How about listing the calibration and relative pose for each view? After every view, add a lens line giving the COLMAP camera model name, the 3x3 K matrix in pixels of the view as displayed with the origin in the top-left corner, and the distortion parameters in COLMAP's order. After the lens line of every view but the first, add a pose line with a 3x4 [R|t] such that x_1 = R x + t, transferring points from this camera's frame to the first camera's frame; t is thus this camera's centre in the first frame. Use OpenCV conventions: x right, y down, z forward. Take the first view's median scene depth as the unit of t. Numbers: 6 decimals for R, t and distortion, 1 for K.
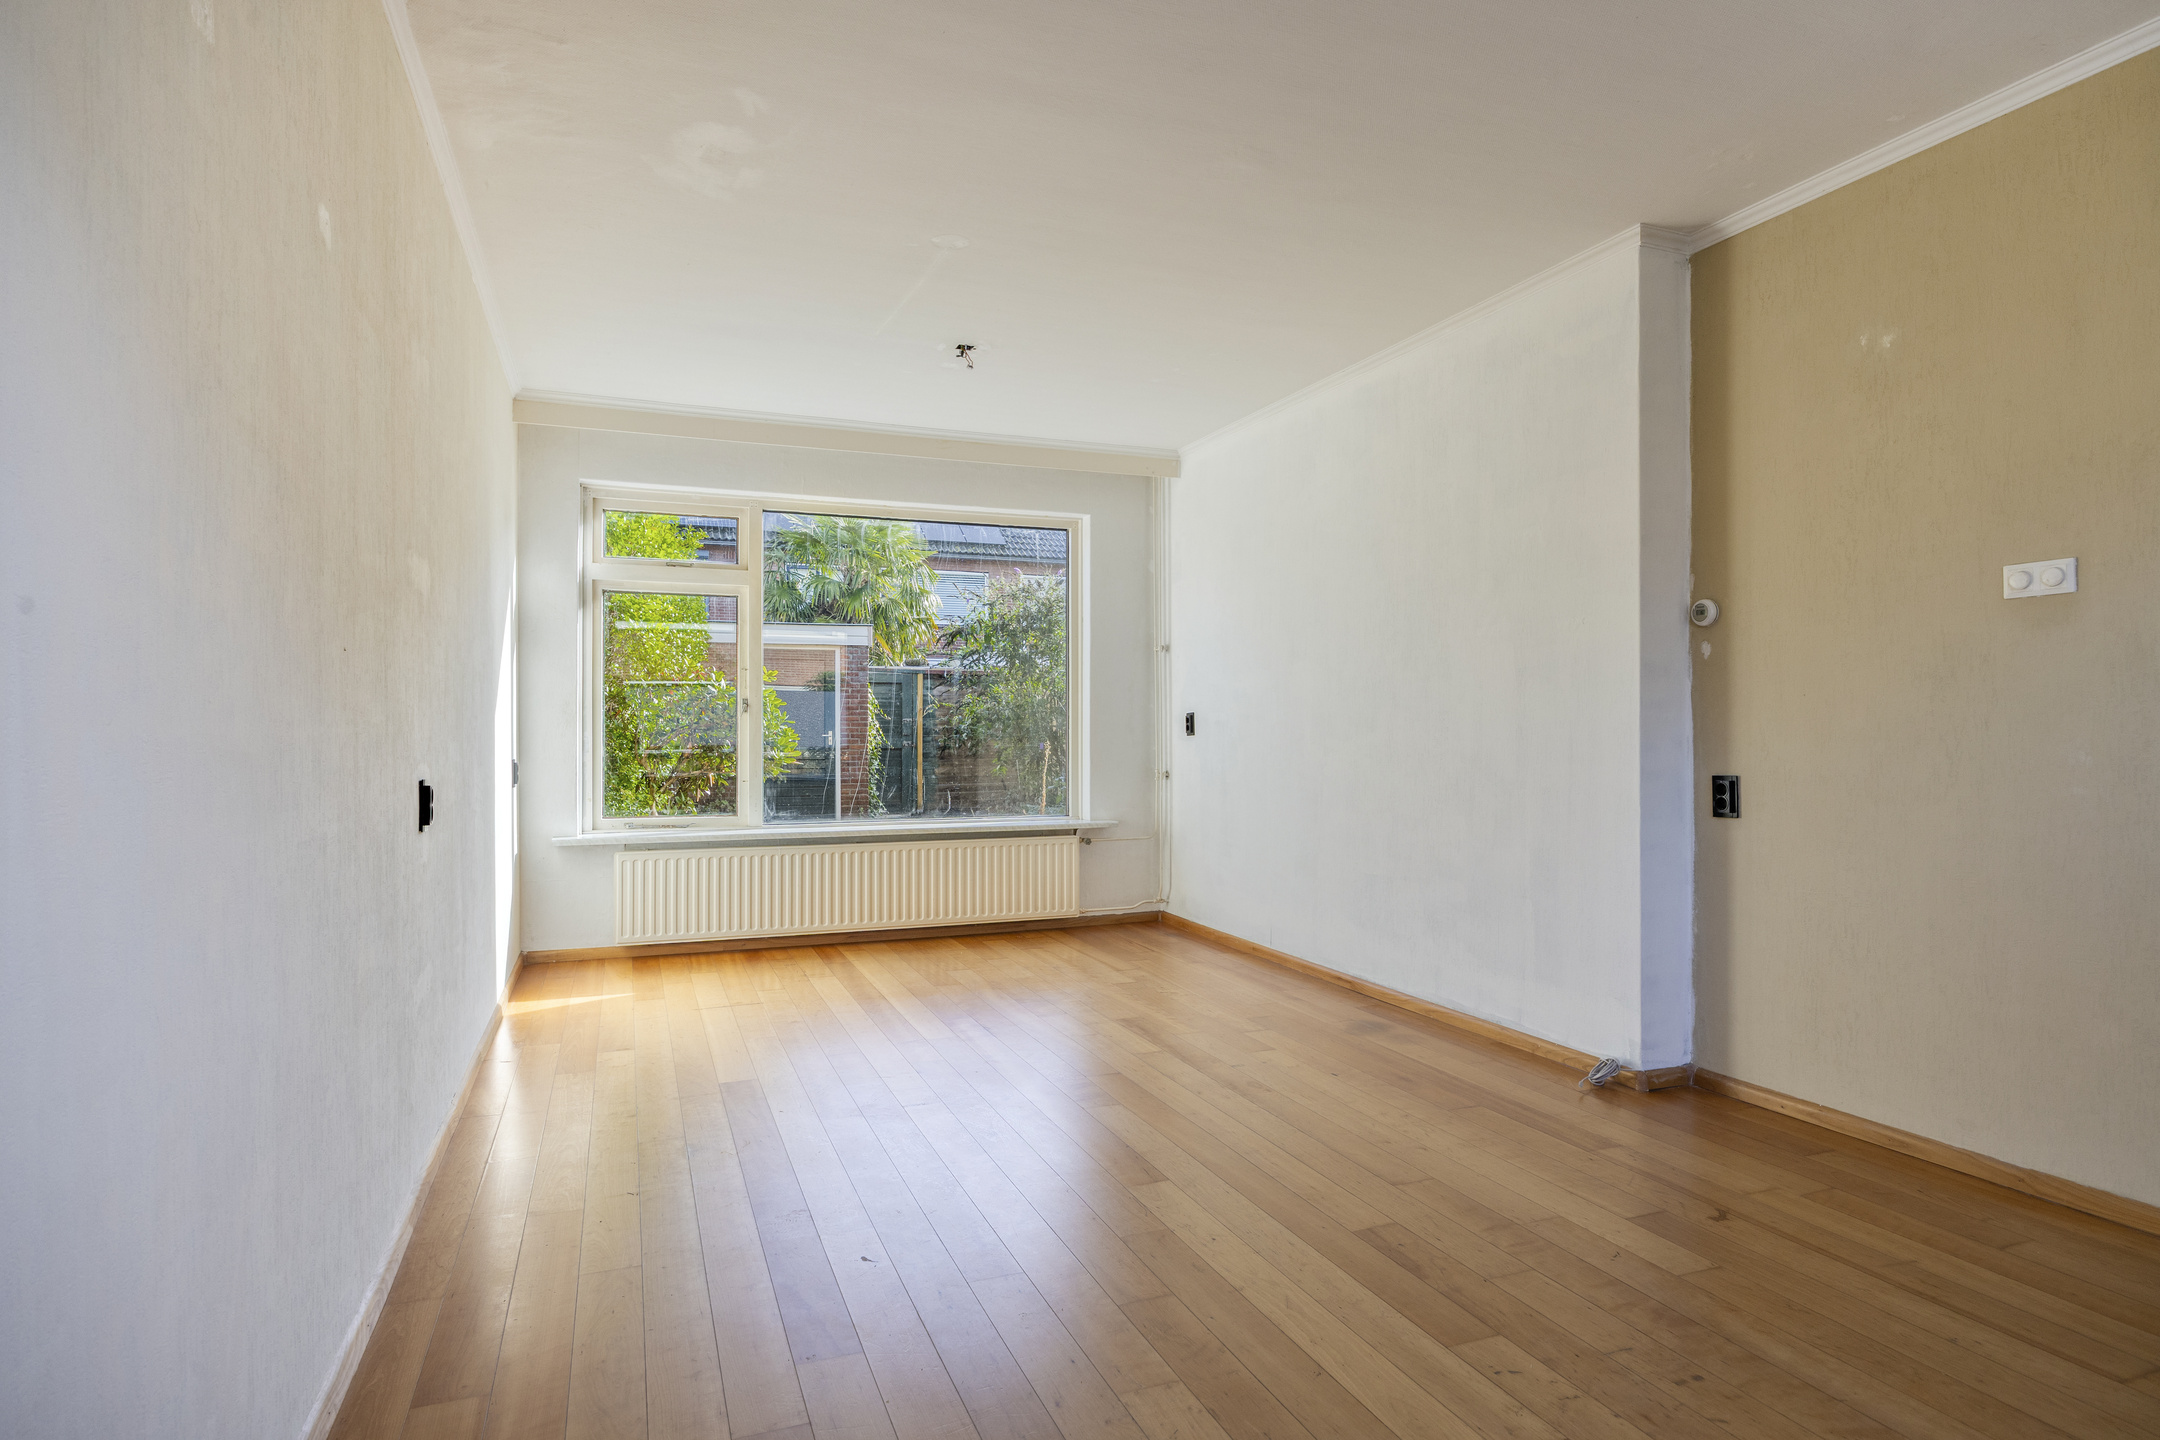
lens RADIAL K [[1195.9, 0, 1092.1], [0, 1195.9, 718.8], [0, 0, 1]] dist [-0.002312, -0.000050]
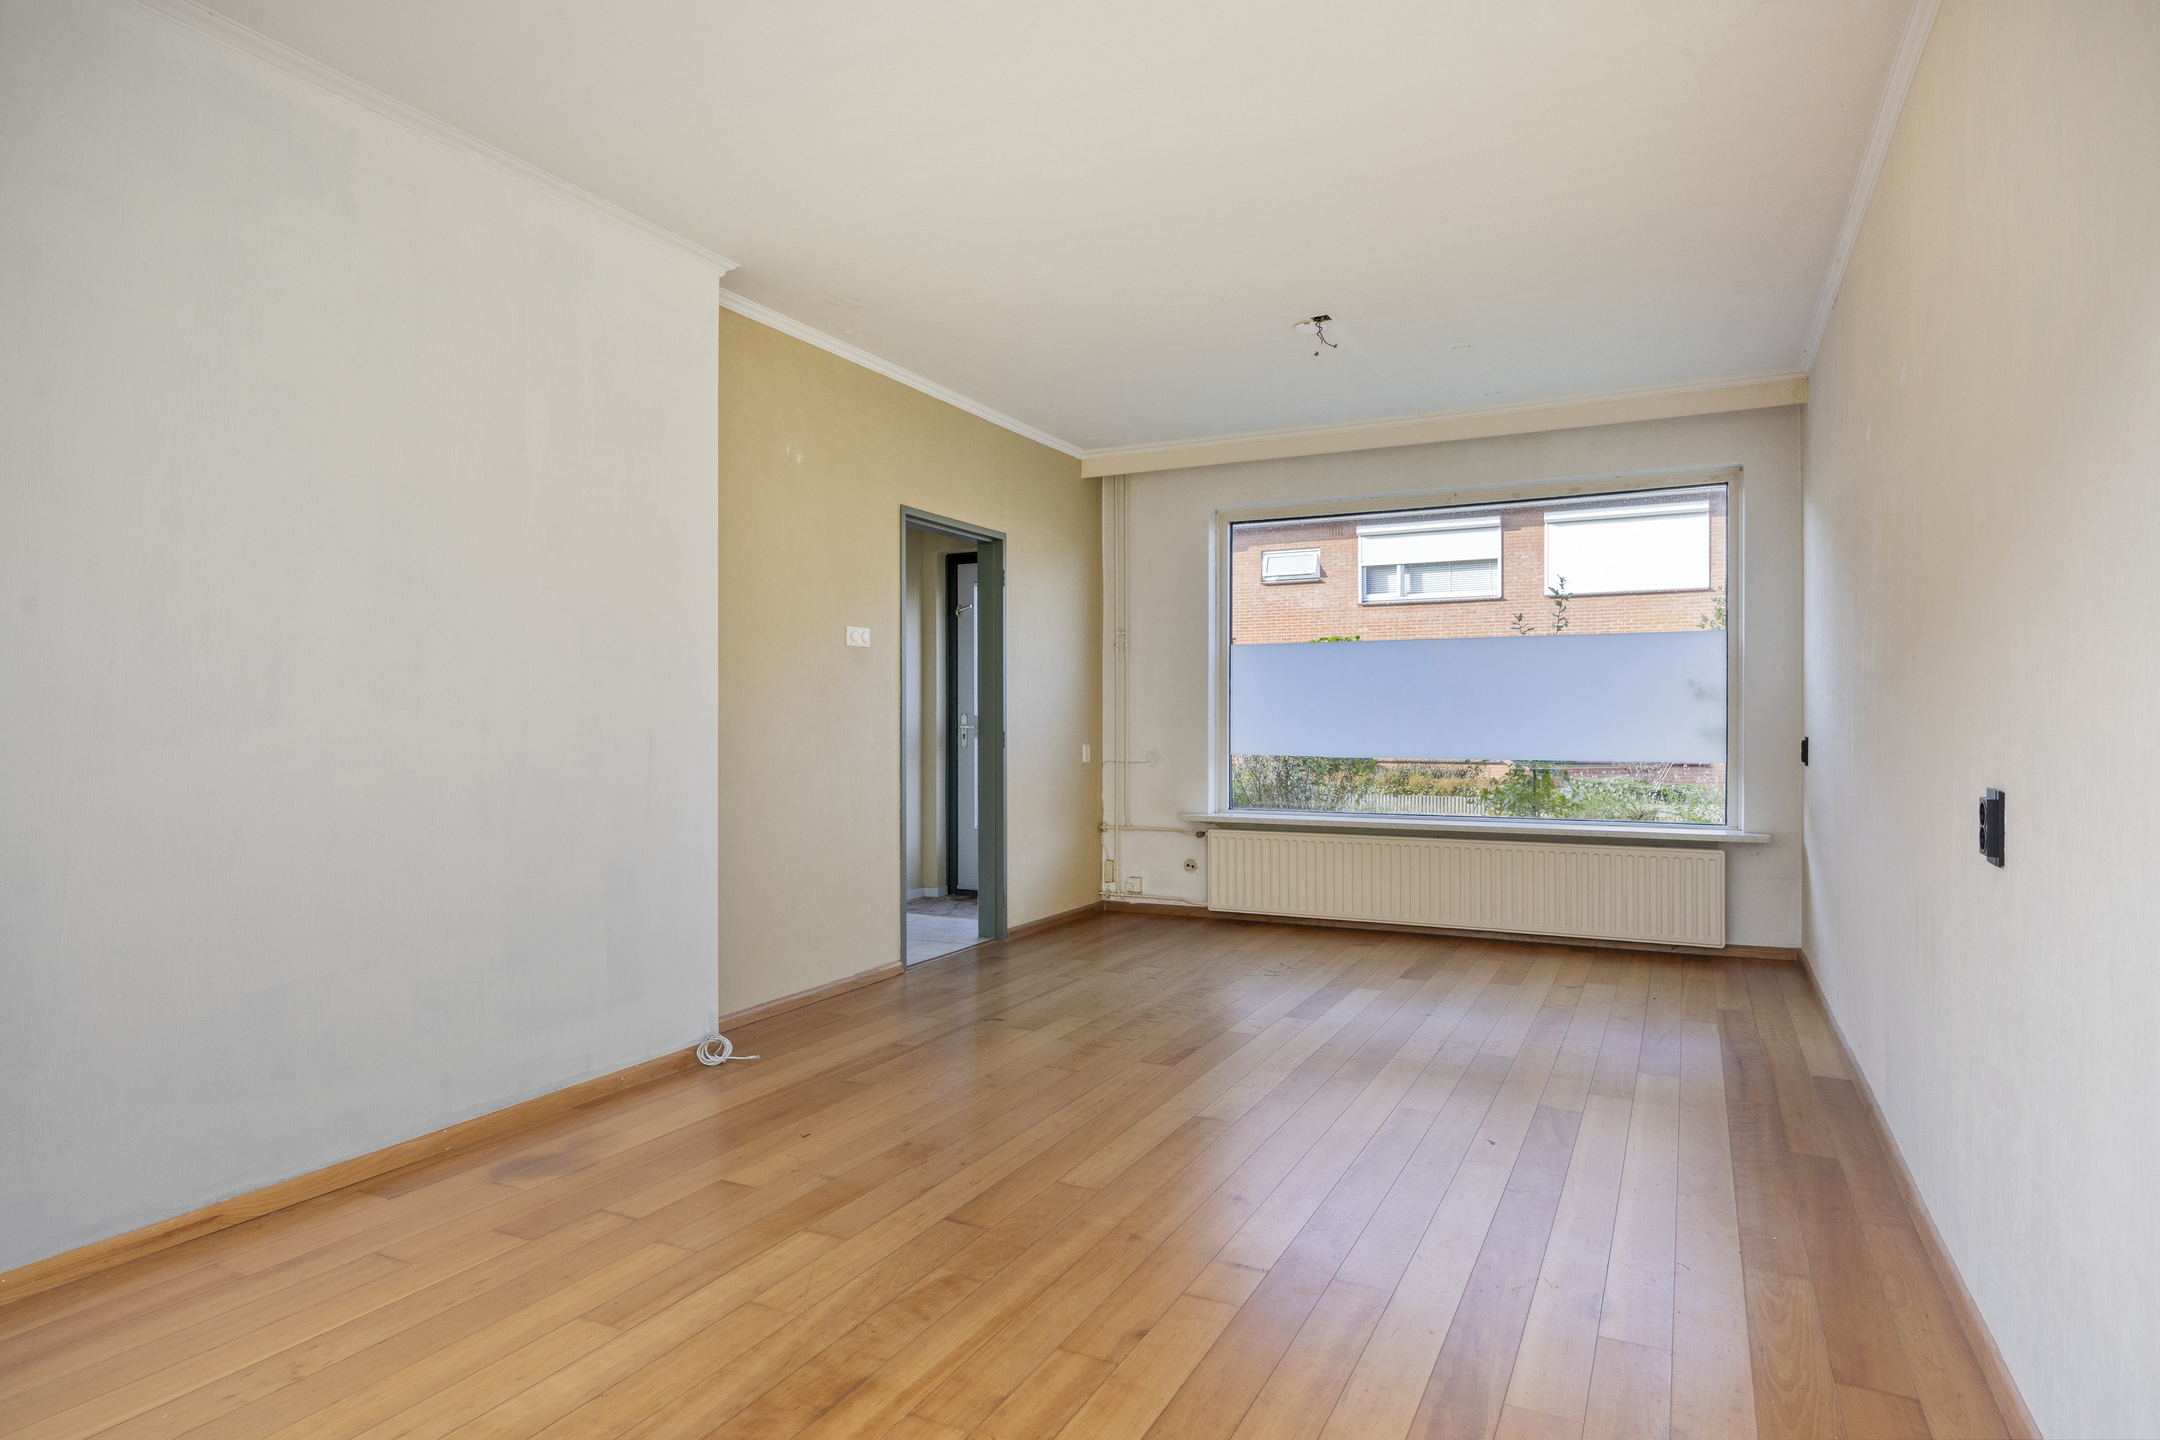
lens RADIAL K [[1195.9, 0, 1097.2], [0, 1195.9, 725.4], [0, 0, 1]] dist [-0.002312, -0.000050]
pose [[-0.671130, -0.000134, 0.741340, -0.722343], [-0.004542, 0.999982, -0.003931, 0.017879], [-0.741326, -0.006006, -0.671118, 1.846758]]
